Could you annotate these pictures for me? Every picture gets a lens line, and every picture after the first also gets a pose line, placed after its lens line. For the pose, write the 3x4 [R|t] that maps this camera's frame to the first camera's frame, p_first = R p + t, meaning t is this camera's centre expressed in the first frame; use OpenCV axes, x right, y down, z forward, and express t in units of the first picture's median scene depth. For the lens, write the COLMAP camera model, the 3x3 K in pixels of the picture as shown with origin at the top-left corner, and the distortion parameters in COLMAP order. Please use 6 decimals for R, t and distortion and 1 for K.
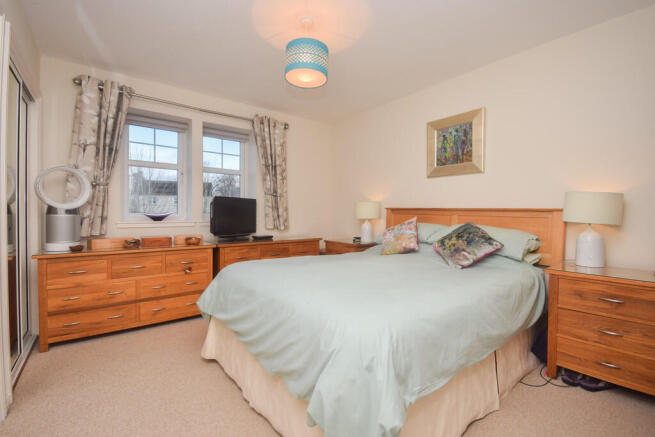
lens RADIAL K [[287.6, 0, 327.9], [0, 287.6, 215.6], [0, 0, 1]] dist [-0.001135, -0.000613]
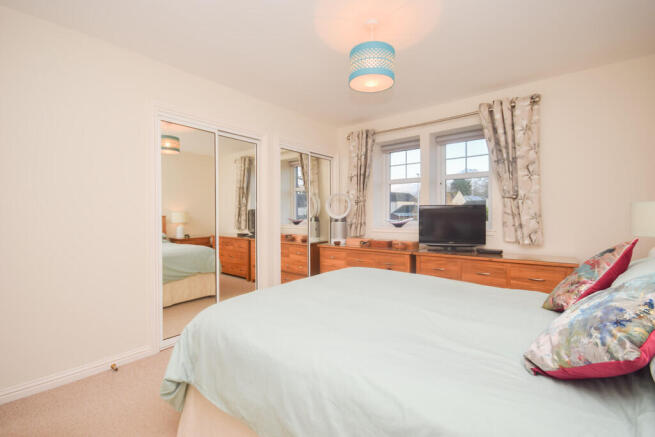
lens RADIAL K [[287.6, 0, 327.9], [0, 287.6, 215.6], [0, 0, 1]] dist [-0.001135, -0.000613]
pose [[0.243200, -0.017552, -0.969817, 0.449666], [-0.011325, 0.999717, -0.020934, -0.002892], [0.969910, 0.016075, 0.242932, 0.366765]]
